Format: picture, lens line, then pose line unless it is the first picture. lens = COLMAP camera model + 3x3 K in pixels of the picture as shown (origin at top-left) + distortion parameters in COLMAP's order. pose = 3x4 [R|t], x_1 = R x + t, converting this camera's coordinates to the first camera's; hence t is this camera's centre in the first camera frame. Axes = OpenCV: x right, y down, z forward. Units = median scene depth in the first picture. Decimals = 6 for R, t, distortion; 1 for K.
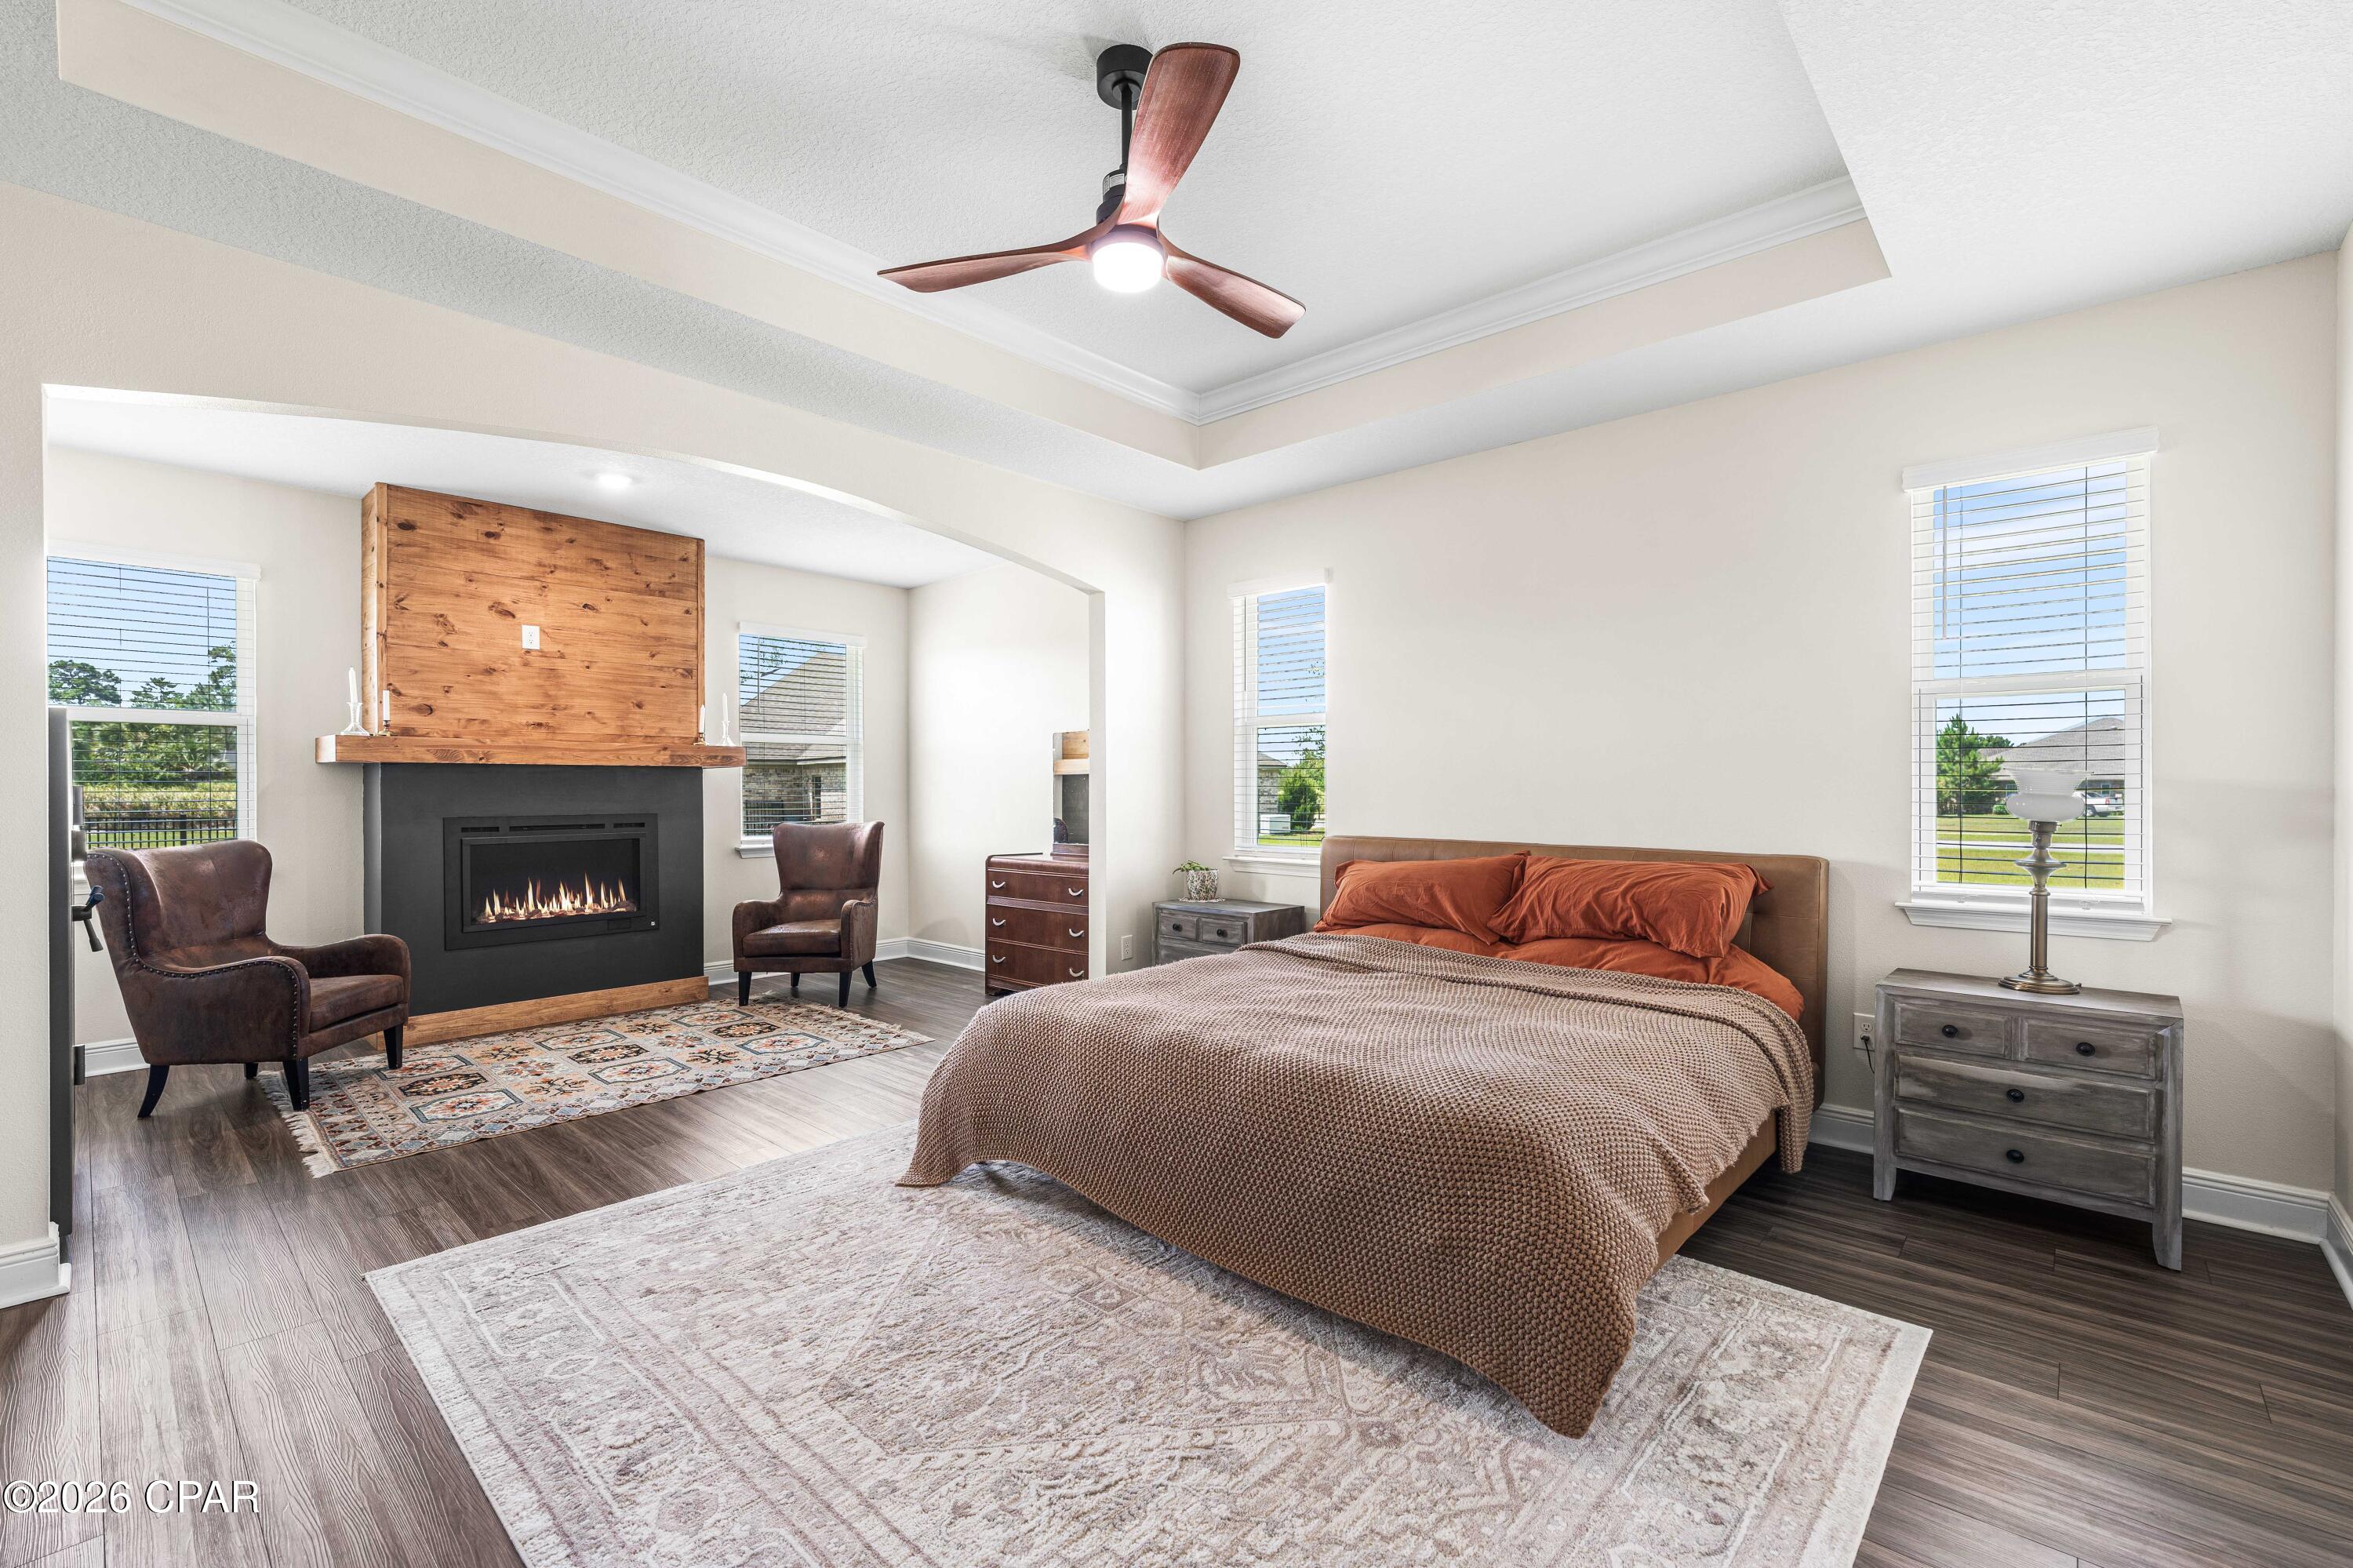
lens RADIAL K [[1010.4, 0, 1186.4], [0, 1010.4, 797.3], [0, 0, 1]] dist [-0.001204, -0.000733]
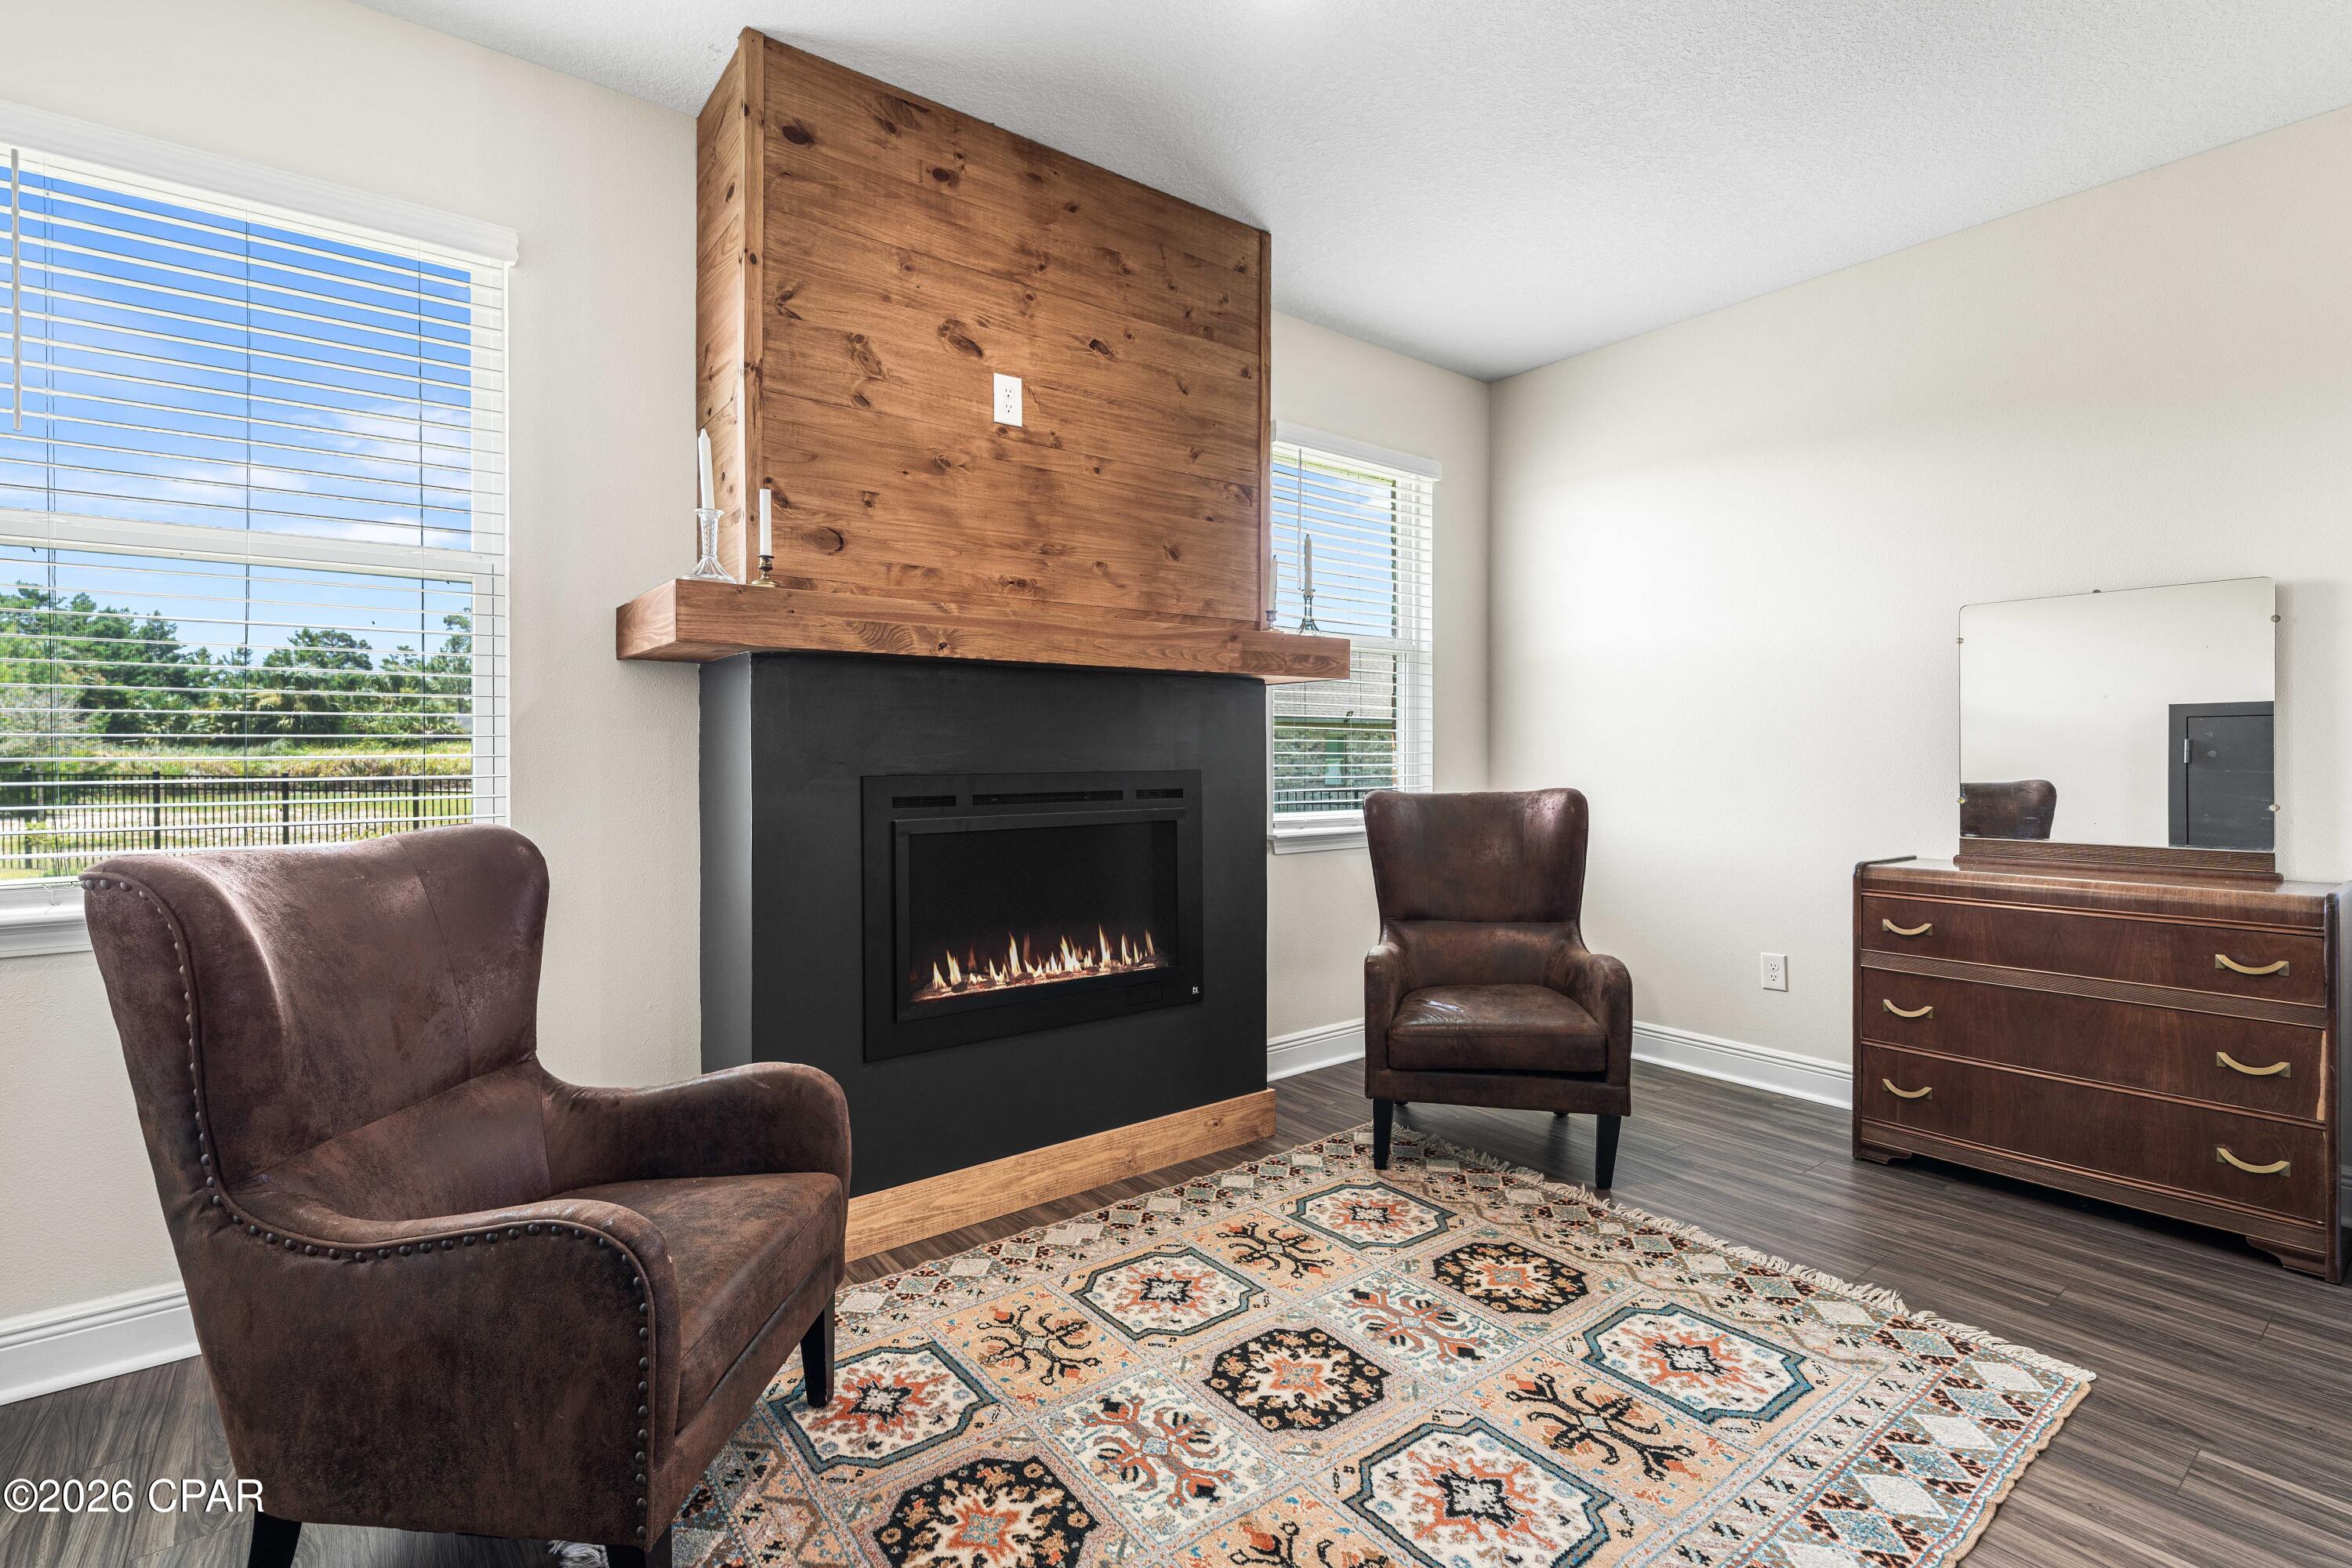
lens RADIAL K [[1078.1, 0, 1168.3], [0, 1078.1, 764.7], [0, 0, 1]] dist [-0.003719, -0.000278]
pose [[0.984216, 0.002613, -0.176953, -0.490620], [-0.001997, 0.999991, 0.003659, 0.012340], [0.176961, -0.003248, 0.984213, 0.518196]]
